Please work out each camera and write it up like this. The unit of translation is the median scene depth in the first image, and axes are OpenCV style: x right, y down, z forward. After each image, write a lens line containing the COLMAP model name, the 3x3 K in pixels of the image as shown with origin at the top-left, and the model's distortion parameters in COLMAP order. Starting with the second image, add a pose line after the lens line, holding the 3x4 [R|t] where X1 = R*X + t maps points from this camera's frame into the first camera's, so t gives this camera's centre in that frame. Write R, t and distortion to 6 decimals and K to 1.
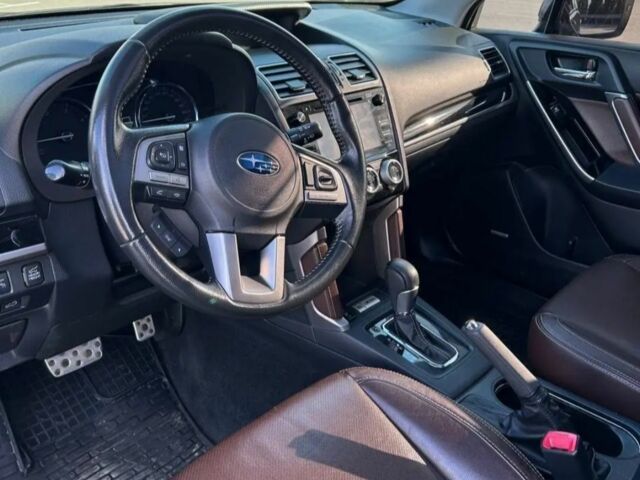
lens RADIAL K [[602.7, 0, 320.3], [0, 602.7, 245.4], [0, 0, 1]] dist [-0.023328, 0.000000]
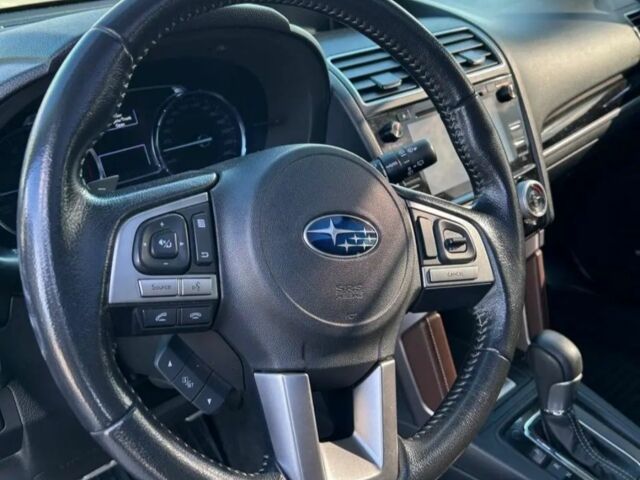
lens RADIAL K [[602.7, 0, 318.2], [0, 602.7, 235.9], [0, 0, 1]] dist [-0.023328, 0.000000]
pose [[0.992805, -0.035163, -0.114466, -0.055260], [0.036151, 0.999325, 0.006566, -0.122655], [0.114158, -0.010657, 0.993405, 0.393737]]
